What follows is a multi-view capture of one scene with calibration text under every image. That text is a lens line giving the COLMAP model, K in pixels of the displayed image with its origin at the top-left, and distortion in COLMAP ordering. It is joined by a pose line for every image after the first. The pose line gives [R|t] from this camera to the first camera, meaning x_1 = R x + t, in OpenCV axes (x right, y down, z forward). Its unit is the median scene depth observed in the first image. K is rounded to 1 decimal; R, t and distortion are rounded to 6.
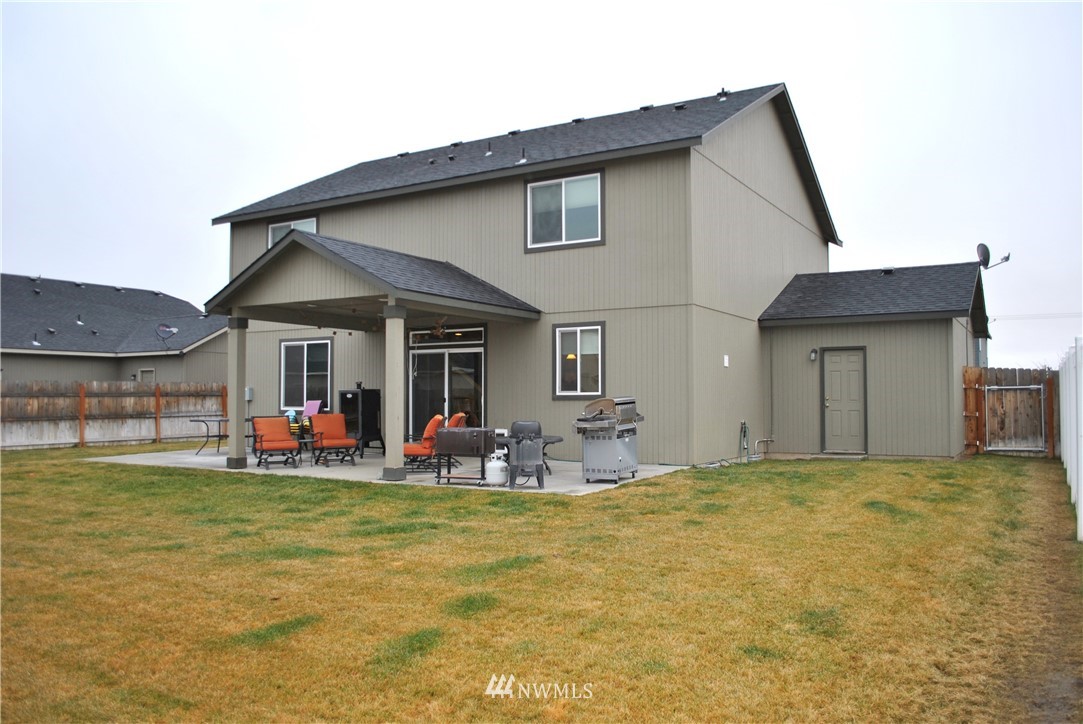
lens RADIAL K [[857.6, 0, 542.3], [0, 857.6, 363.5], [0, 0, 1]] dist [-0.078108, 0.006944]
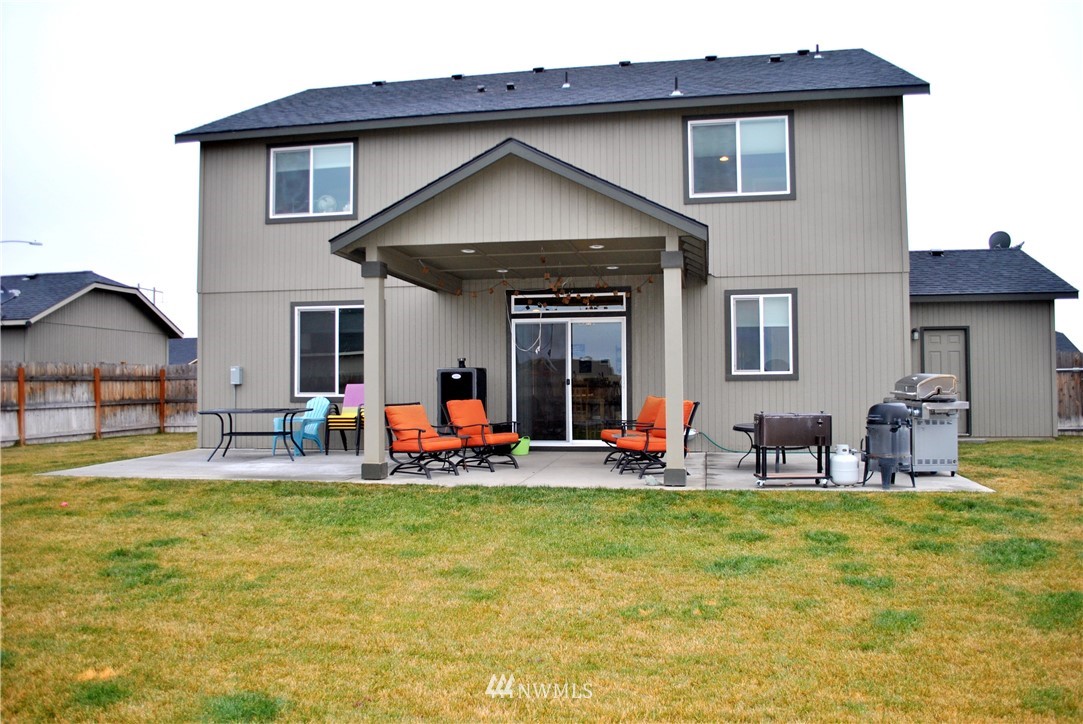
lens RADIAL K [[857.6, 0, 546.9], [0, 857.6, 367.6], [0, 0, 1]] dist [-0.078108, 0.006944]
pose [[0.937962, 0.004197, 0.346713, -0.415553], [-0.009912, 0.999843, 0.014713, 0.018070], [-0.346597, -0.017237, 0.937856, 0.259640]]
